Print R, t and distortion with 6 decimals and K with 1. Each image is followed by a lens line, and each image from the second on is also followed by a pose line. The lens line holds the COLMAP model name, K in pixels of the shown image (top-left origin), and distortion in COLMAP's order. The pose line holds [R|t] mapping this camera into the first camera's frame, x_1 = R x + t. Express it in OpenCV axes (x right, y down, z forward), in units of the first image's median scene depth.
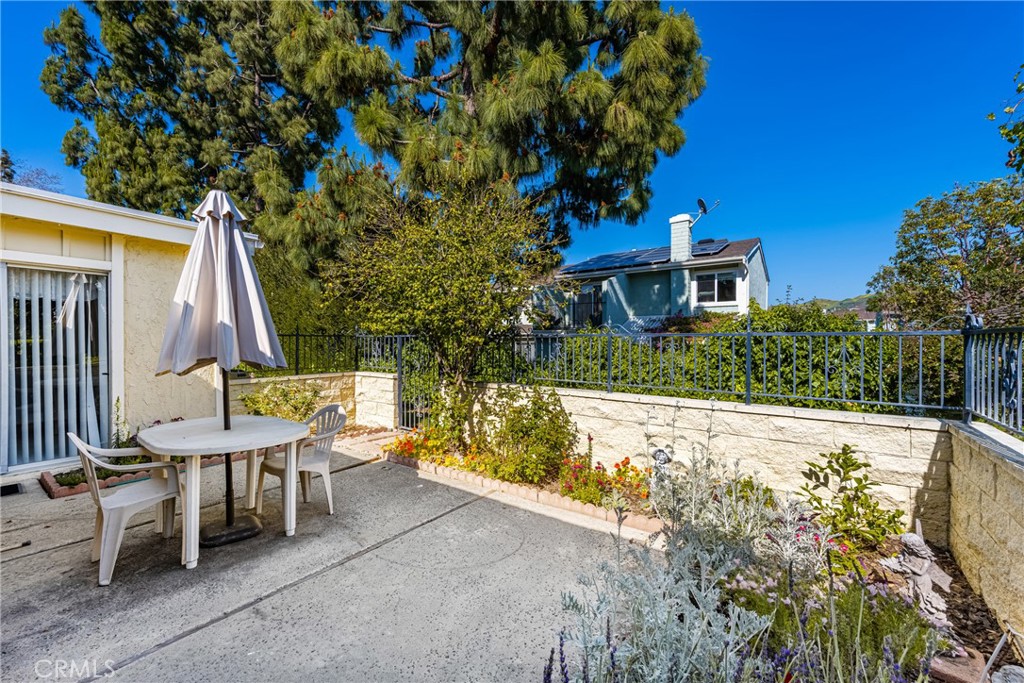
lens RADIAL K [[415.4, 0, 509.5], [0, 415.4, 338.8], [0, 0, 1]] dist [0.008206, -0.000021]
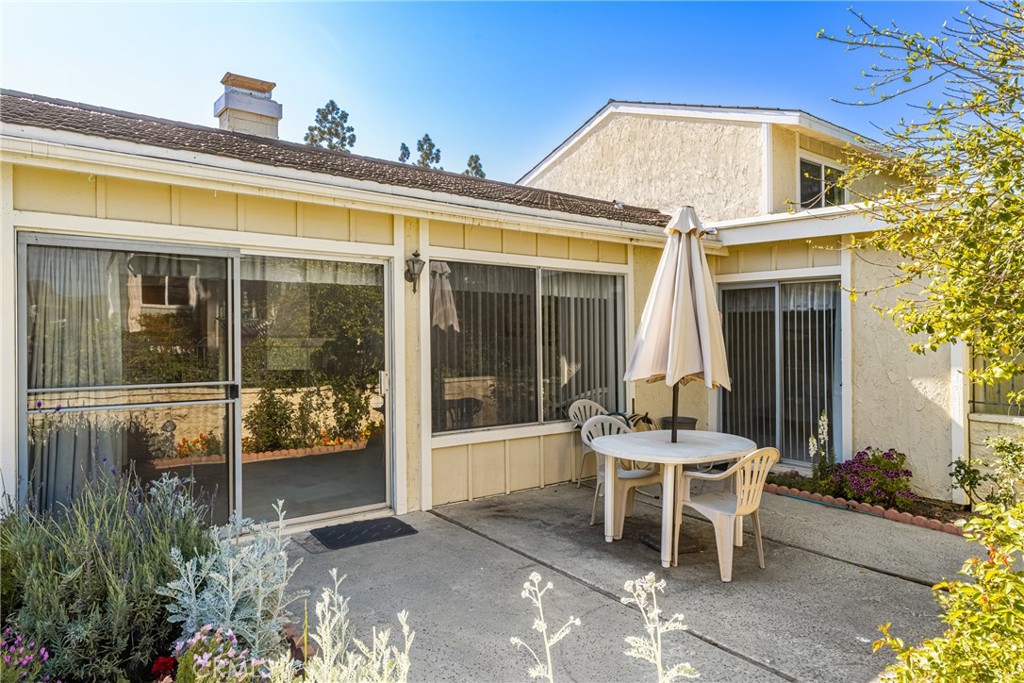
lens RADIAL K [[616.5, 0, 514.4], [0, 616.5, 337.8], [0, 0, 1]] dist [-0.002630, -0.000463]
pose [[-0.277993, 0.004584, -0.960572, 0.196770], [-0.002506, 0.999982, 0.005498, -0.009807], [0.960580, 0.003936, -0.277976, 0.236183]]
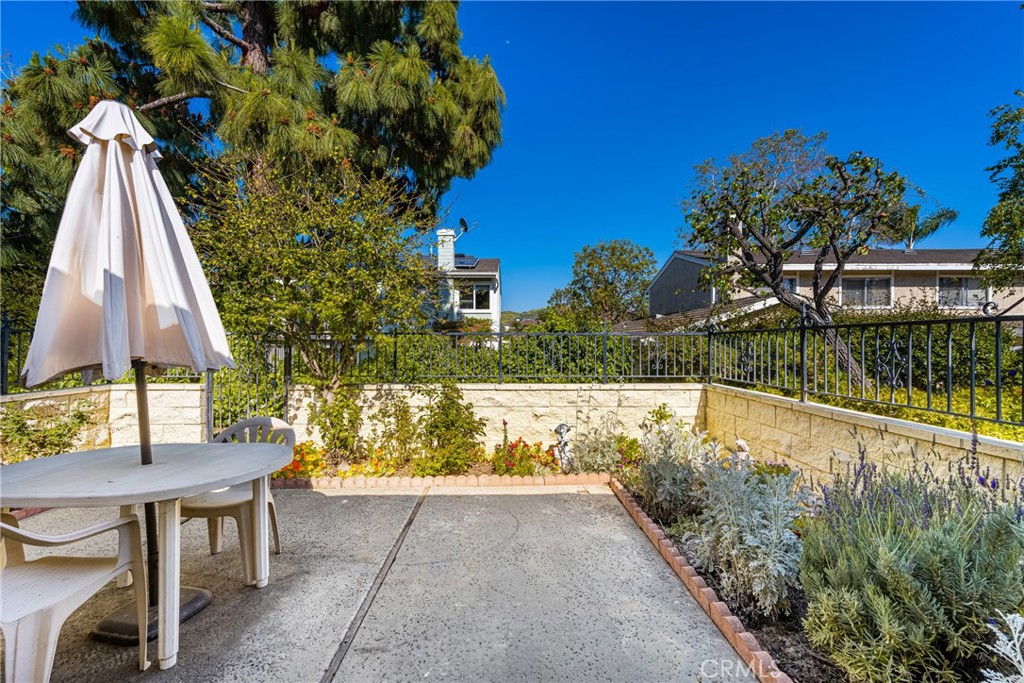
lens RADIAL K [[414.2, 0, 516.7], [0, 414.2, 337.4], [0, 0, 1]] dist [0.008060, -0.000061]
pose [[0.787628, 0.007356, 0.616107, -0.141394], [0.000586, 0.999919, -0.012689, 0.005101], [-0.616151, 0.010355, 0.787560, 0.023174]]
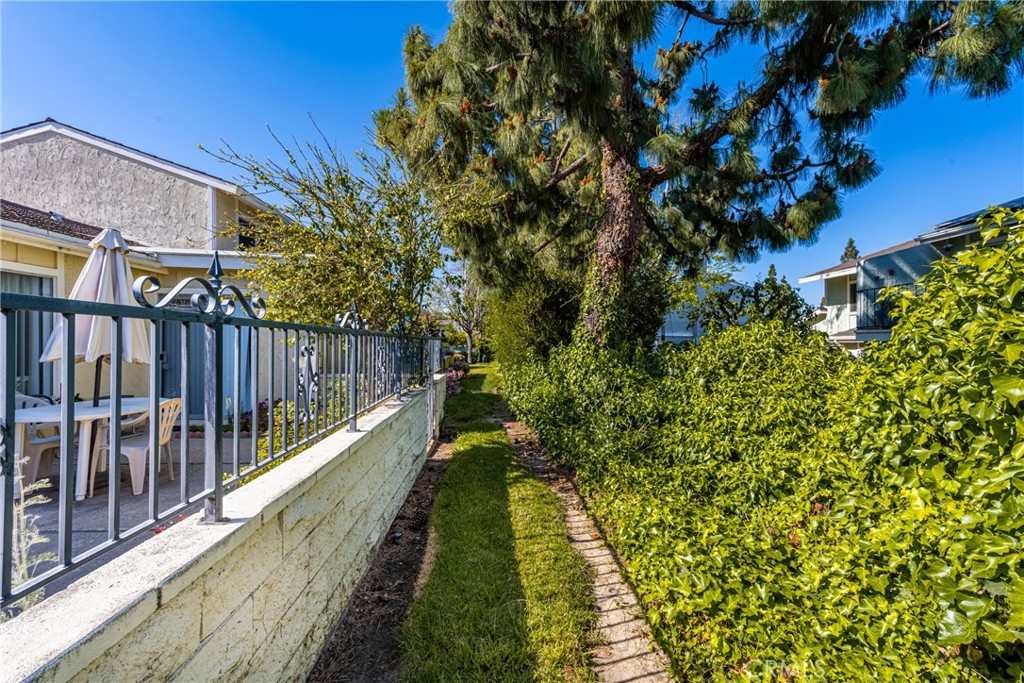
lens RADIAL K [[415.4, 0, 509.5], [0, 415.4, 338.8], [0, 0, 1]] dist [0.008206, -0.000021]
pose [[0.637395, -0.009780, -0.770475, 0.270752], [-0.003719, 0.999869, -0.015768, 0.004426], [0.770528, 0.012915, 0.637275, 0.263858]]
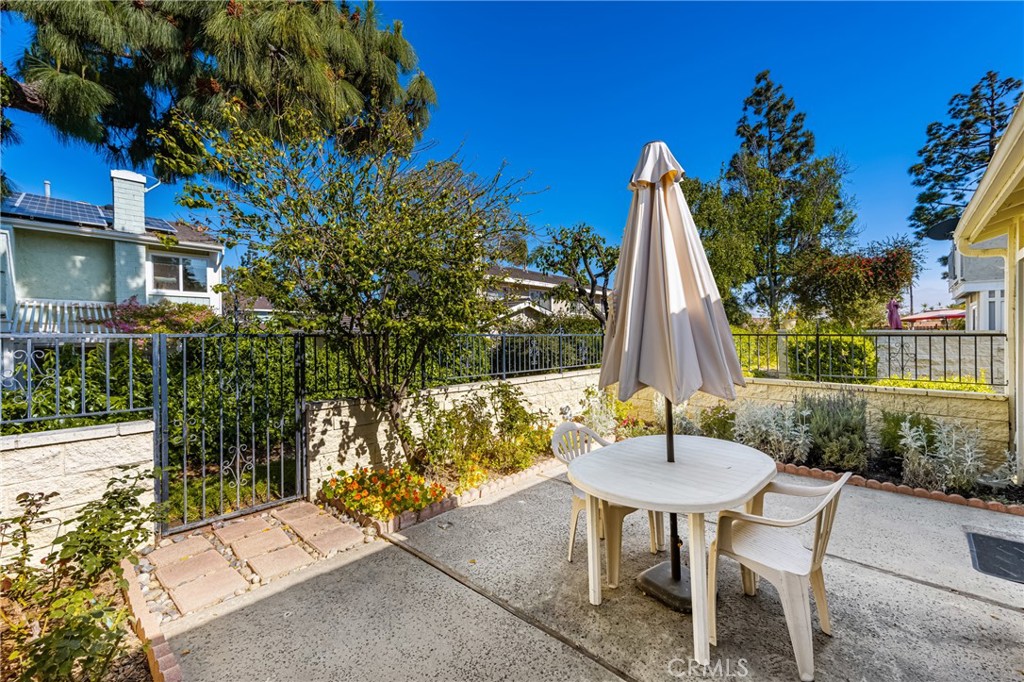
lens RADIAL K [[414.2, 0, 516.7], [0, 414.2, 336.9], [0, 0, 1]] dist [0.008060, -0.000061]
pose [[0.098838, -0.008158, 0.995070, -0.333913], [-0.001594, 0.999964, 0.008357, -0.003841], [-0.995102, -0.002412, 0.098822, 0.275802]]
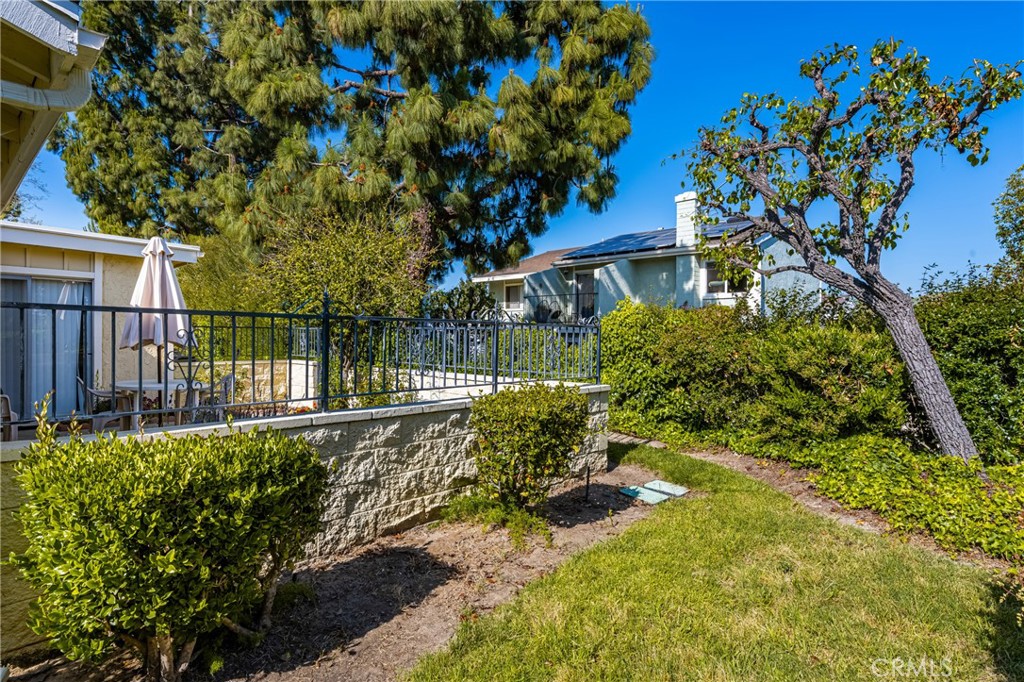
lens RADIAL K [[555.1, 0, 512.0], [0, 555.1, 341.0], [0, 0, 1]] dist [0.005760, 0.001032]
pose [[0.994197, 0.010369, -0.107071, 0.211008], [-0.009215, 0.999894, 0.011267, 0.002808], [0.107176, -0.010215, 0.994188, -0.232965]]
